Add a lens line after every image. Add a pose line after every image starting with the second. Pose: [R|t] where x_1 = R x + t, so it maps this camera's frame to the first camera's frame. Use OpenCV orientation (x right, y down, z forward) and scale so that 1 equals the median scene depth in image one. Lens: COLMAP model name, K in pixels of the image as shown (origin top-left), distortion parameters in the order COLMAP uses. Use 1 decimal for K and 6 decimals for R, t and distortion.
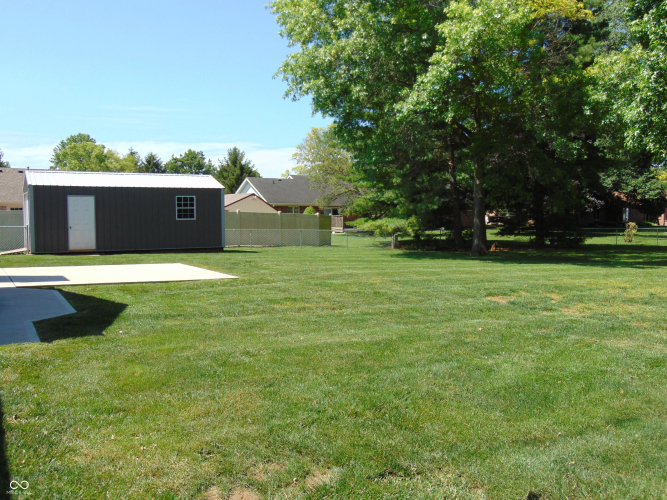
lens RADIAL K [[629.1, 0, 333.5], [0, 629.1, 250.0], [0, 0, 1]] dist [-0.004694, 0.010955]
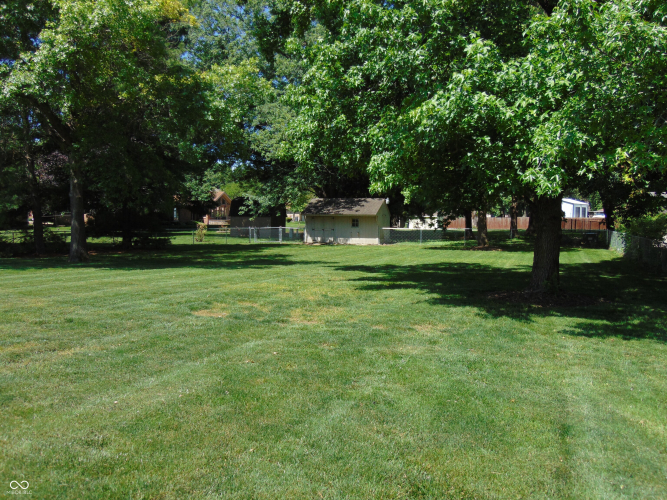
lens RADIAL K [[629.1, 0, 333.5], [0, 629.1, 250.0], [0, 0, 1]] dist [-0.004694, 0.010955]
pose [[0.754530, -0.032621, 0.655454, -0.112853], [0.030839, 0.999423, 0.014239, -0.012832], [-0.655541, 0.009470, 0.755100, 0.097814]]
